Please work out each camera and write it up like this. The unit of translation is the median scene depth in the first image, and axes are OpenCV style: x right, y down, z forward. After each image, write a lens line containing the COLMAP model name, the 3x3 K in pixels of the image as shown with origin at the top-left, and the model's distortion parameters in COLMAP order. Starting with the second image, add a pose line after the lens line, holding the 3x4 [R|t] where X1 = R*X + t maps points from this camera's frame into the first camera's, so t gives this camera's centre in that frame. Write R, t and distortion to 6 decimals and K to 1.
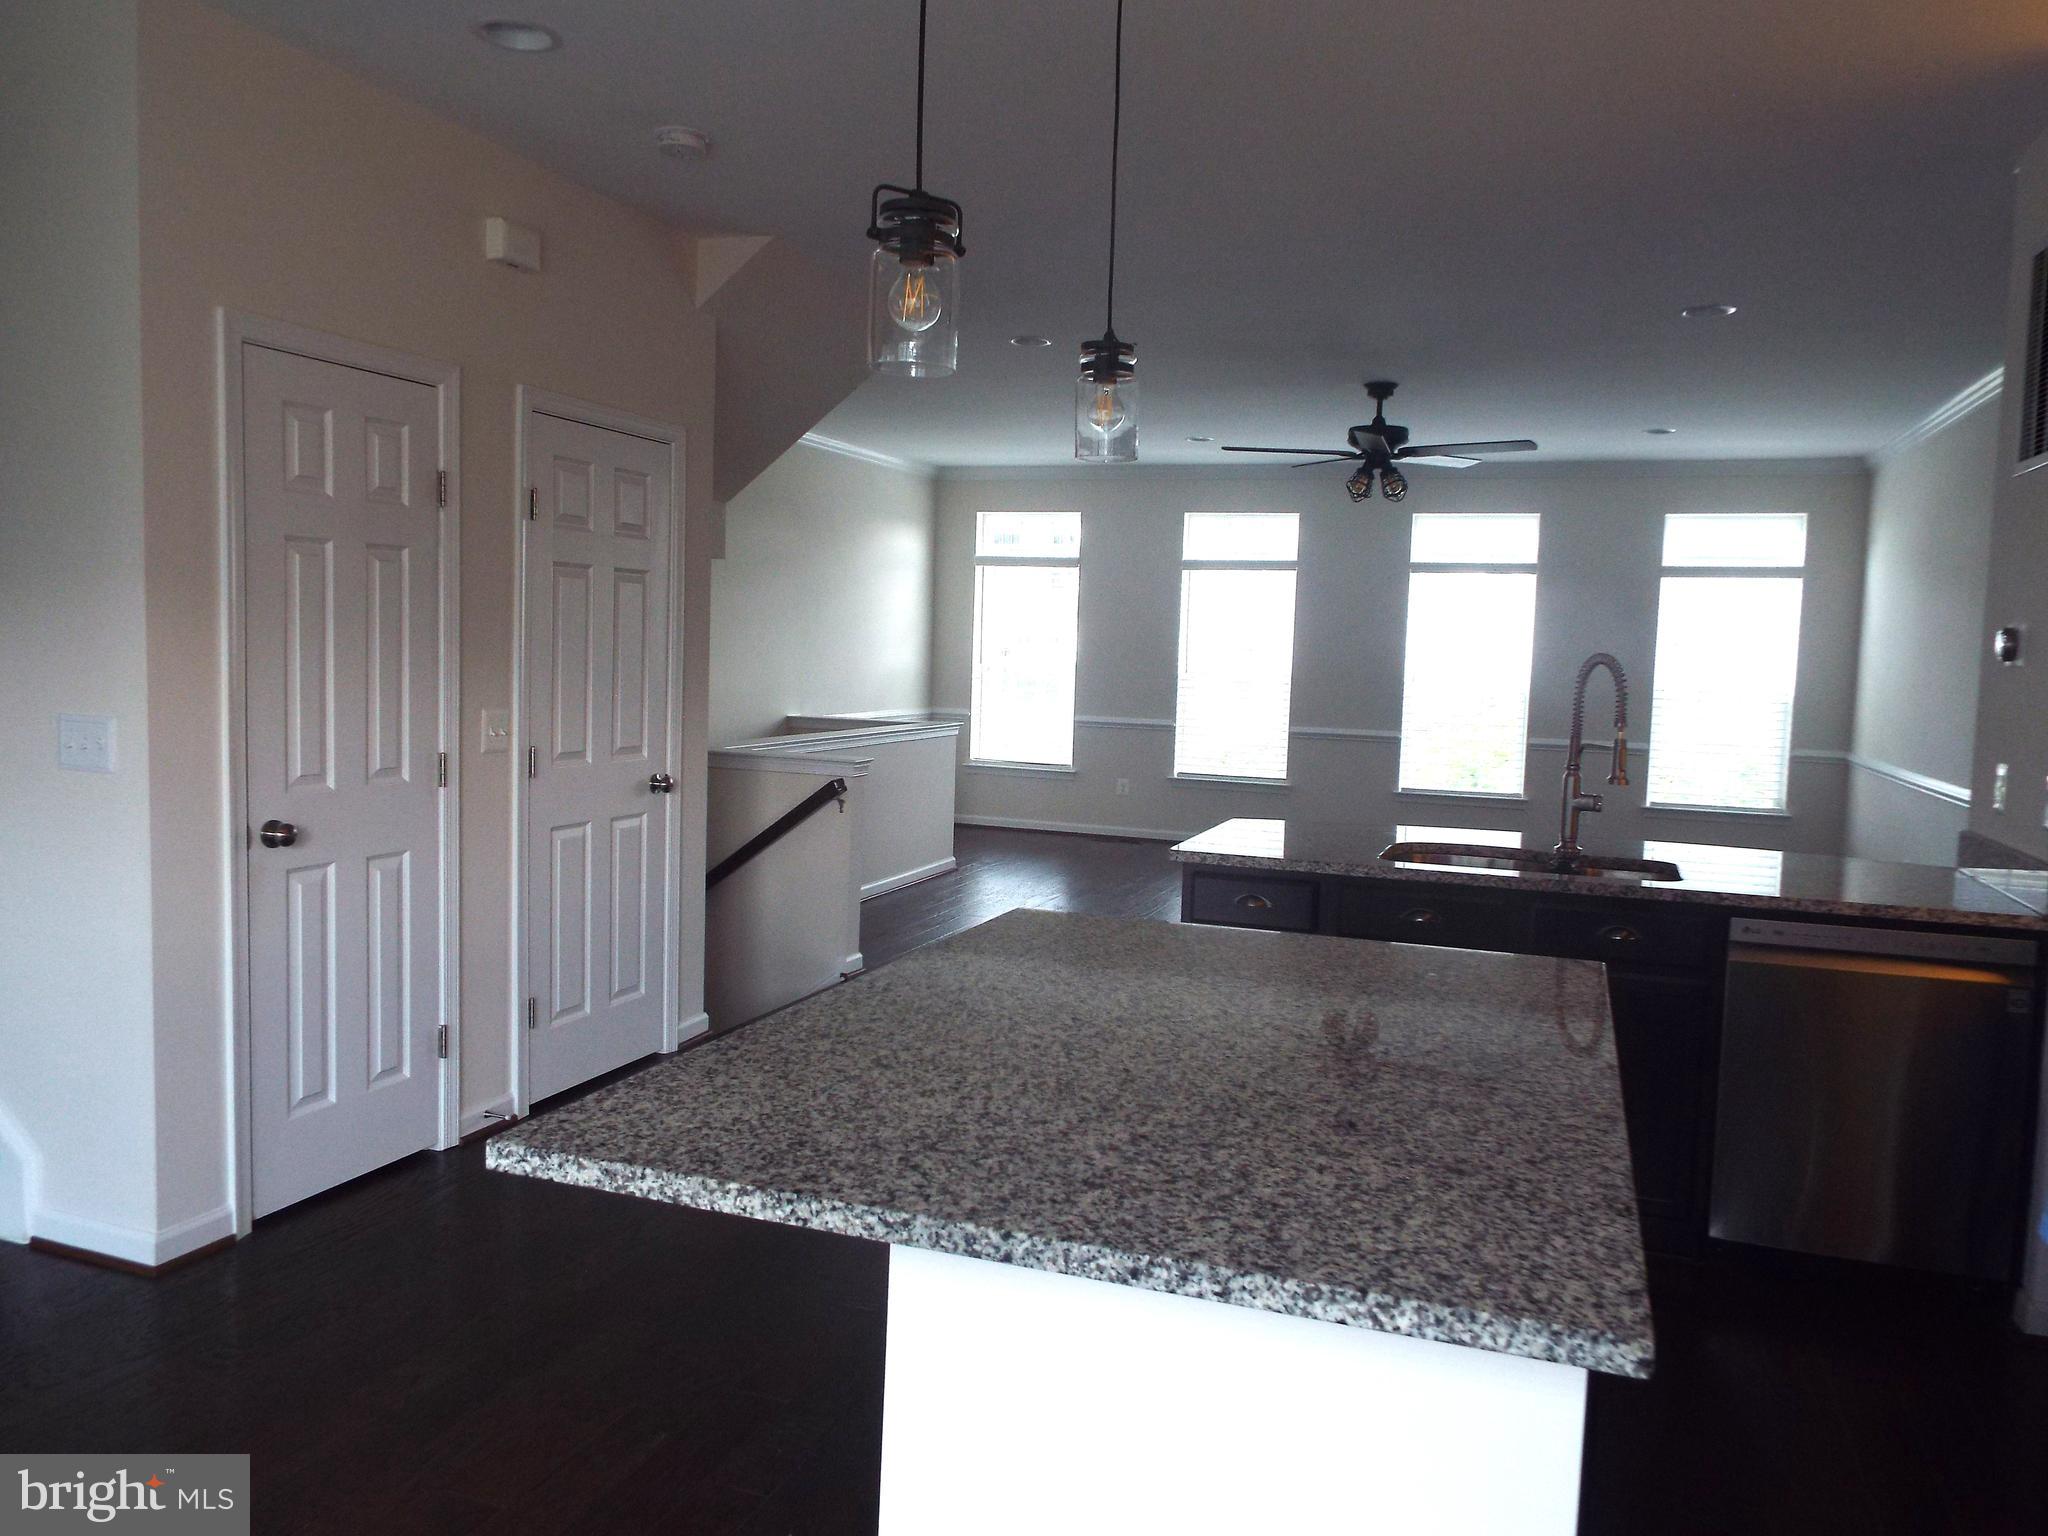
lens RADIAL K [[1479.7, 0, 1024.0], [0, 1479.7, 768.0], [0, 0, 1]] dist [-0.063150, -0.000355]
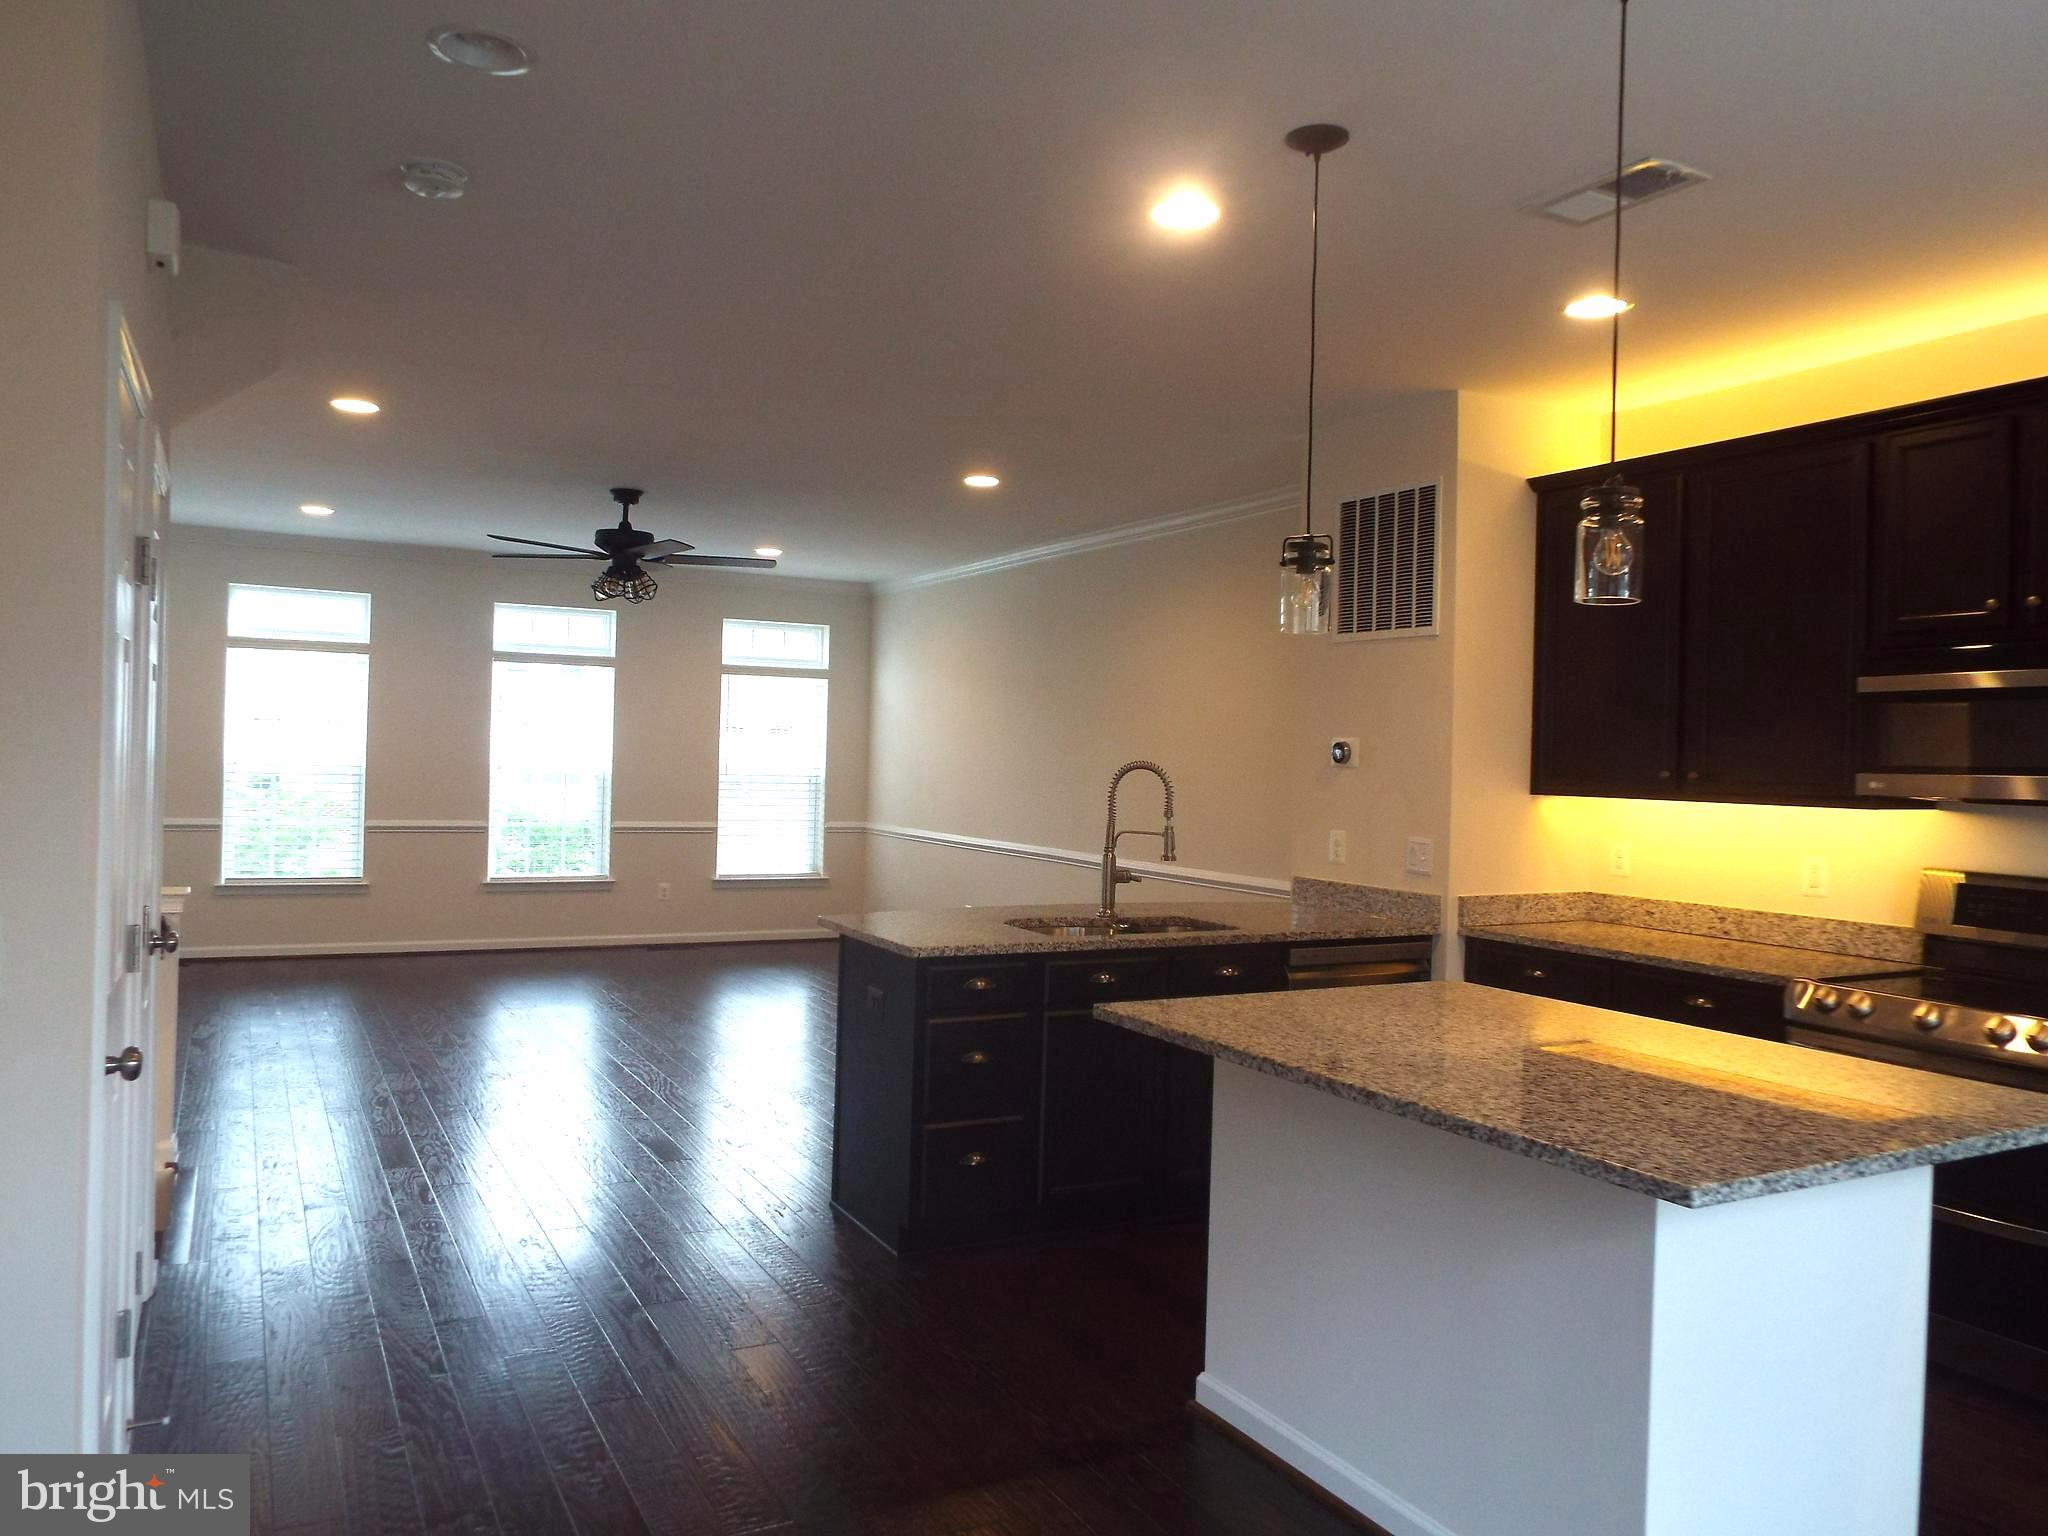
lens RADIAL K [[1441.9, 0, 1024.0], [0, 1441.9, 768.0], [0, 0, 1]] dist [-0.025995, 0.000471]
pose [[0.659558, -0.015290, 0.751498, -0.338120], [0.053586, 0.998206, -0.026720, -0.021369], [-0.749741, 0.057893, 0.659194, 0.122669]]
